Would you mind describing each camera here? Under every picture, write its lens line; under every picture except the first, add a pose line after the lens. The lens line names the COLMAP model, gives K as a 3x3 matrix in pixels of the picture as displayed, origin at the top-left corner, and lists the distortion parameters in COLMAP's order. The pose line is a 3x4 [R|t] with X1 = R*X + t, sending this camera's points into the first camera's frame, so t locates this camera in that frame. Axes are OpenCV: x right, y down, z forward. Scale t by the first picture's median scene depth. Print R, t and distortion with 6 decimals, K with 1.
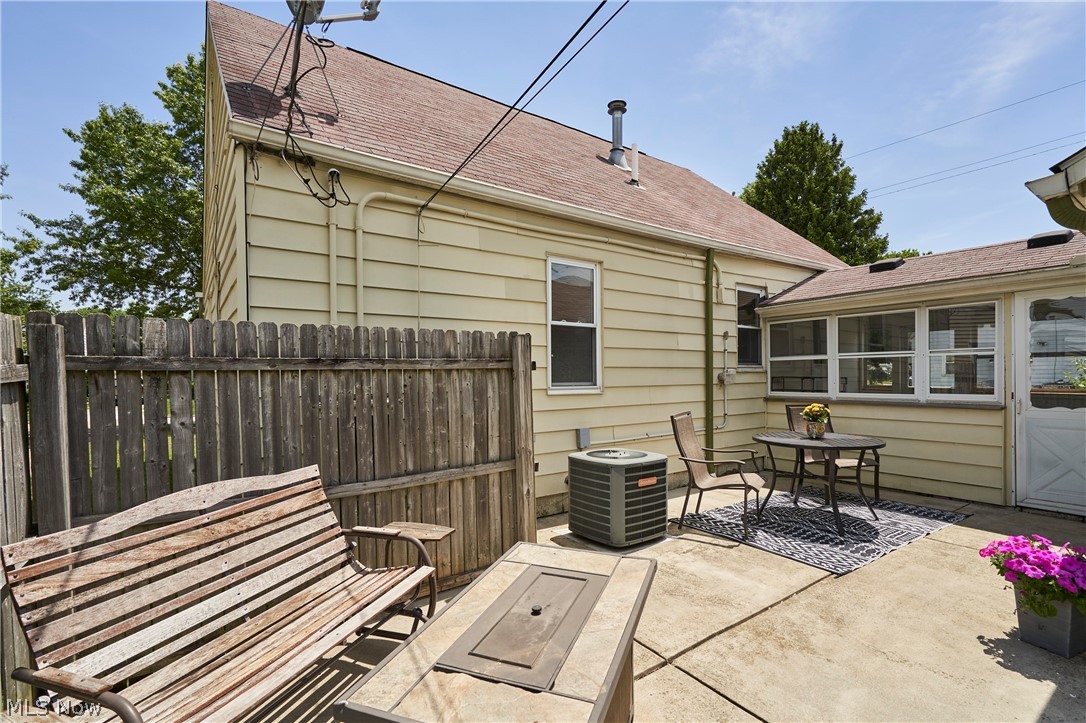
lens RADIAL K [[501.7, 0, 541.5], [0, 501.7, 371.6], [0, 0, 1]] dist [-0.001016, 0.000458]
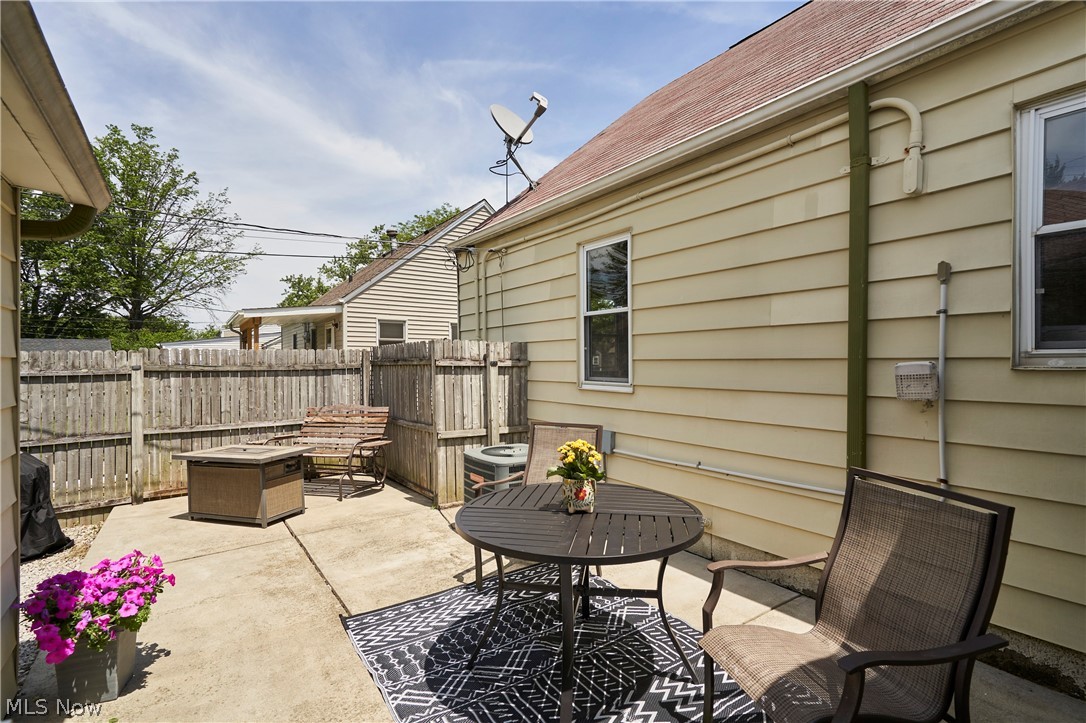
lens RADIAL K [[501.7, 0, 542.9], [0, 501.7, 359.9], [0, 0, 1]] dist [-0.001016, 0.000458]
pose [[0.002305, 0.000654, -0.999997, 0.968431], [0.007587, 0.999971, 0.000671, -0.011290], [0.999969, -0.007589, 0.002300, 0.907920]]
